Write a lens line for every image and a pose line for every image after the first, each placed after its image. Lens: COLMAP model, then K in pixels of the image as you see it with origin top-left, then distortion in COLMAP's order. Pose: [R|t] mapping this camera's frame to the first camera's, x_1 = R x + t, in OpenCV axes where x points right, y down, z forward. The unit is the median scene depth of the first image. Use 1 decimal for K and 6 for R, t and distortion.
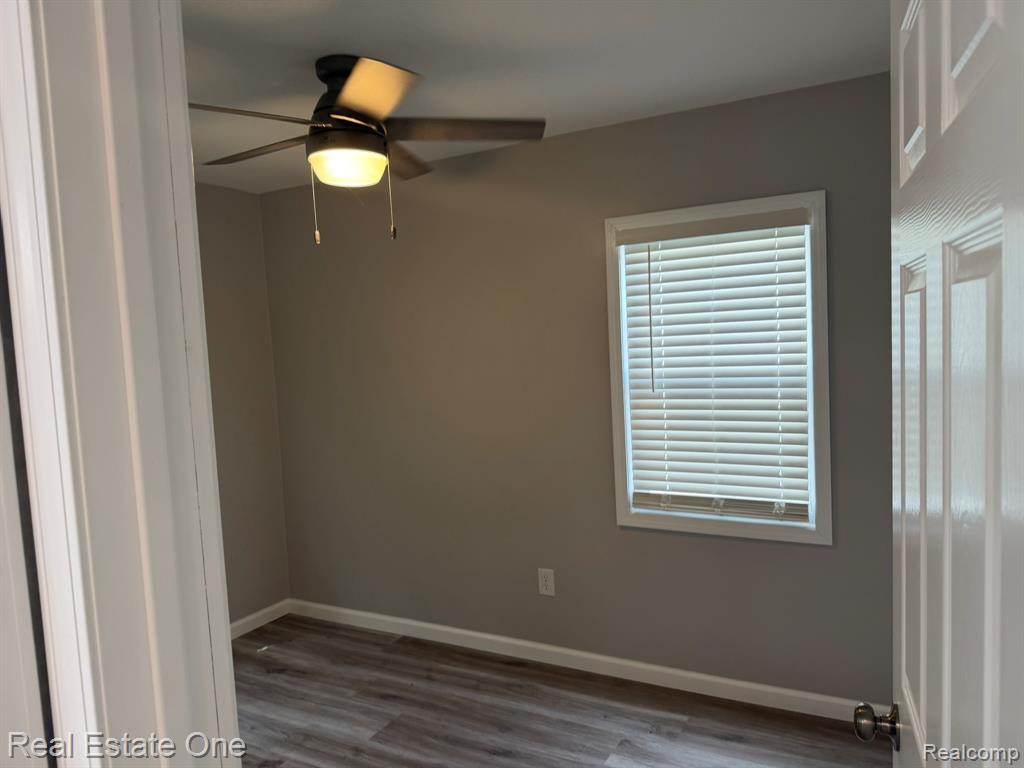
lens RADIAL K [[731.2, 0, 524.7], [0, 731.2, 384.1], [0, 0, 1]] dist [0.034820, -0.011660]
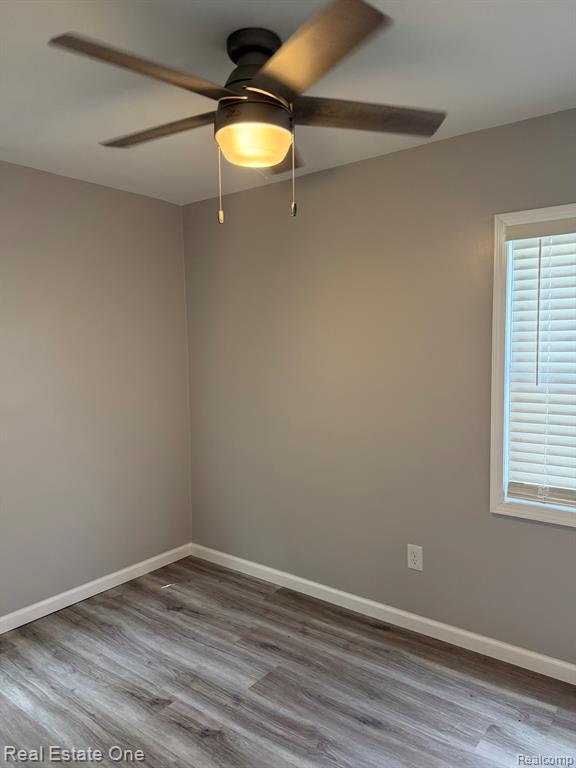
lens RADIAL K [[548.4, 0, 284.3], [0, 548.4, 388.9], [0, 0, 1]] dist [0.034820, -0.011660]
pose [[0.983941, 0.051416, -0.170929, -0.037173], [-0.048219, 0.998576, 0.022808, 0.014666], [0.171858, -0.014200, 0.985019, 0.185284]]
